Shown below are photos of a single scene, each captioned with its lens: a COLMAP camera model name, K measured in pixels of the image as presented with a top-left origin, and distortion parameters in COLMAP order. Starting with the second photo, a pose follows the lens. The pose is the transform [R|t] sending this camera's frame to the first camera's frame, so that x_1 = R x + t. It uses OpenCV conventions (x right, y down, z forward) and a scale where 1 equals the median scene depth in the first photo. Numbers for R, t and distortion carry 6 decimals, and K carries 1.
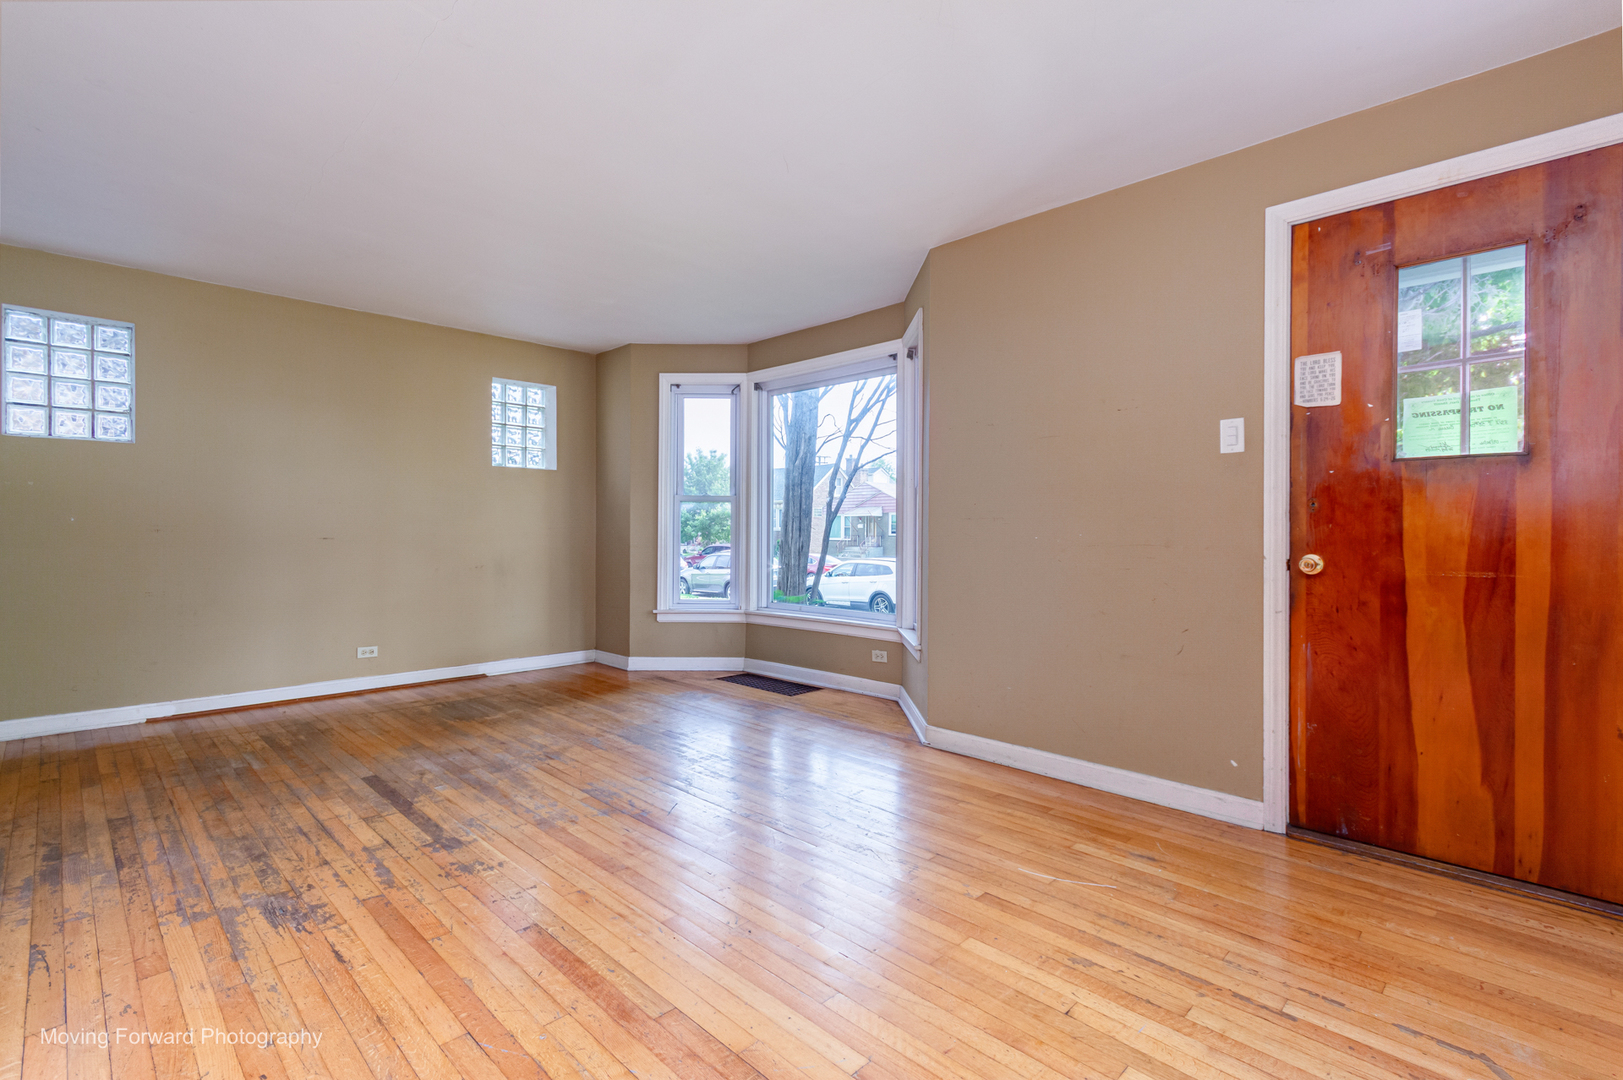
lens RADIAL K [[756.1, 0, 812.1], [0, 756.1, 530.4], [0, 0, 1]] dist [0.006325, 0.000268]
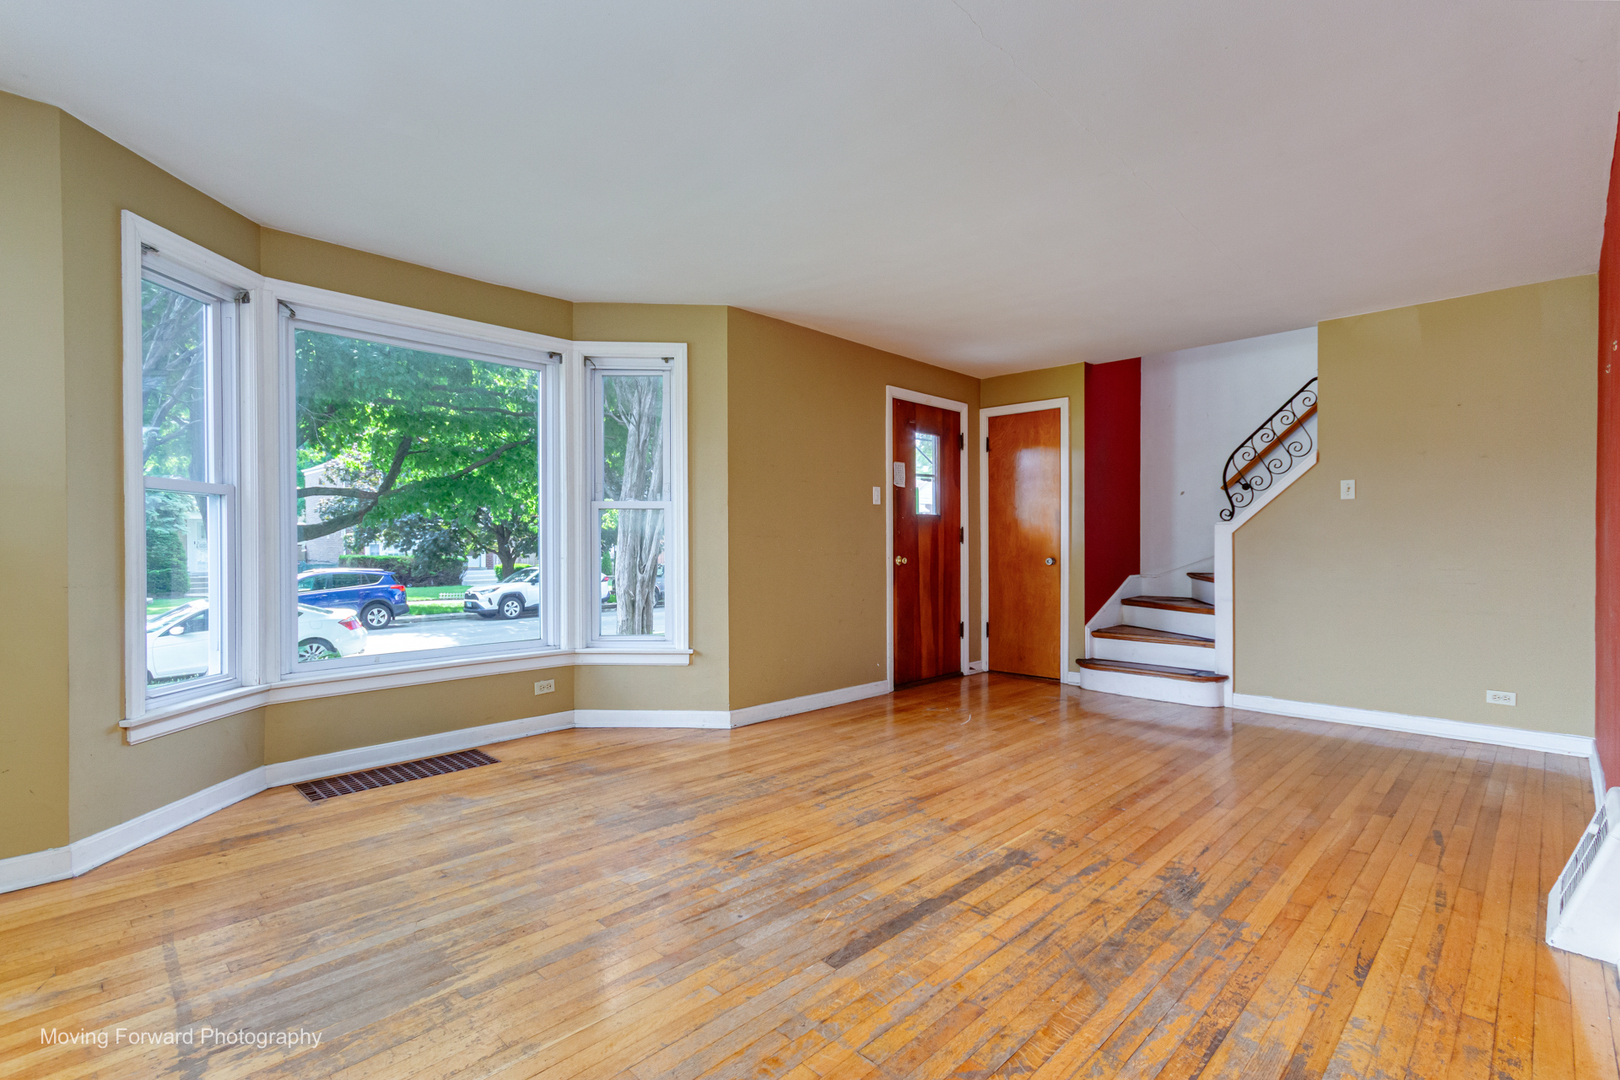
lens RADIAL K [[754.7, 0, 814.8], [0, 754.7, 546.7], [0, 0, 1]] dist [0.006325, 0.000268]
pose [[-0.013816, -0.007928, 0.999873, -1.383299], [0.000147, 0.999969, 0.007931, -0.010489], [-0.999905, 0.000257, -0.013815, 1.197637]]
